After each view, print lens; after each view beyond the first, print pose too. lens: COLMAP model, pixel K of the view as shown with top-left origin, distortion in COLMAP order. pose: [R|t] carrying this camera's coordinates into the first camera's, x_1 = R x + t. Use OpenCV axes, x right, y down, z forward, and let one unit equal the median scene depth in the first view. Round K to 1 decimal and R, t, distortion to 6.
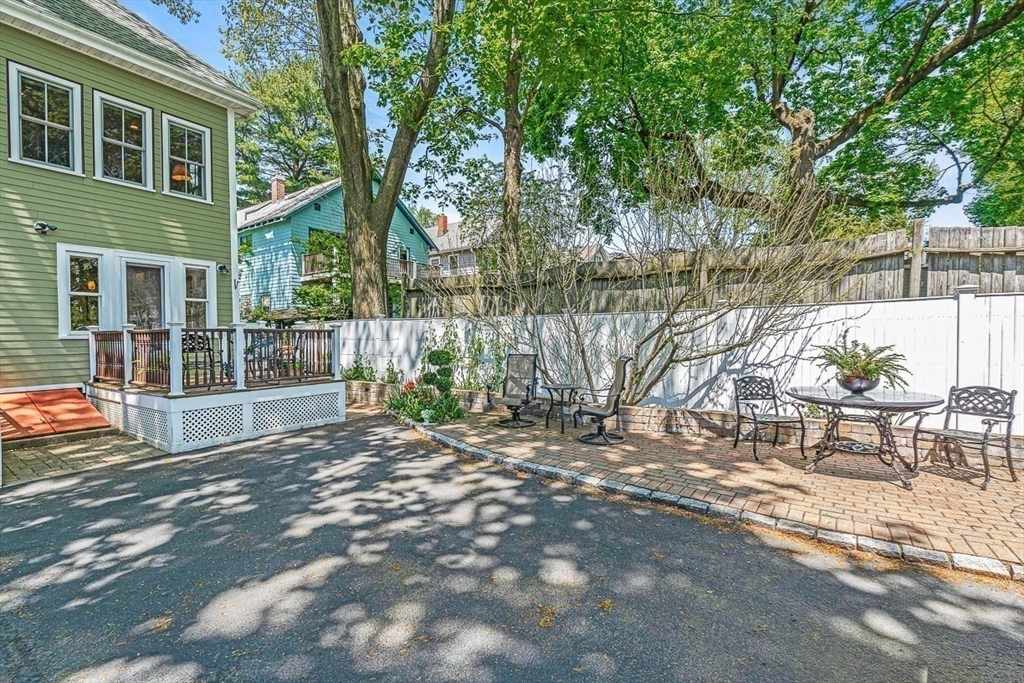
lens RADIAL K [[462.9, 0, 512.0], [0, 462.9, 341.5], [0, 0, 1]] dist [-0.000673, -0.000055]
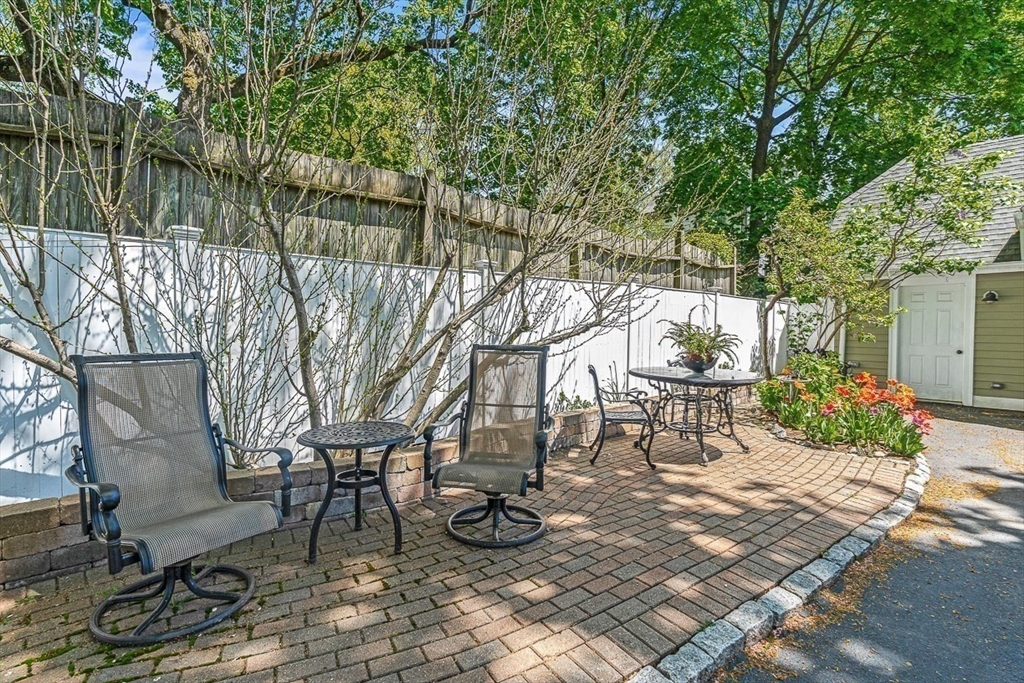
lens RADIAL K [[506.8, 0, 512.0], [0, 506.8, 341.5], [0, 0, 1]] dist [0.000828, 0.000881]
pose [[0.203390, -0.019013, 0.978913, -0.205455], [0.008854, 0.999806, 0.017579, 0.013736], [-0.979058, 0.005092, 0.203519, 0.622788]]
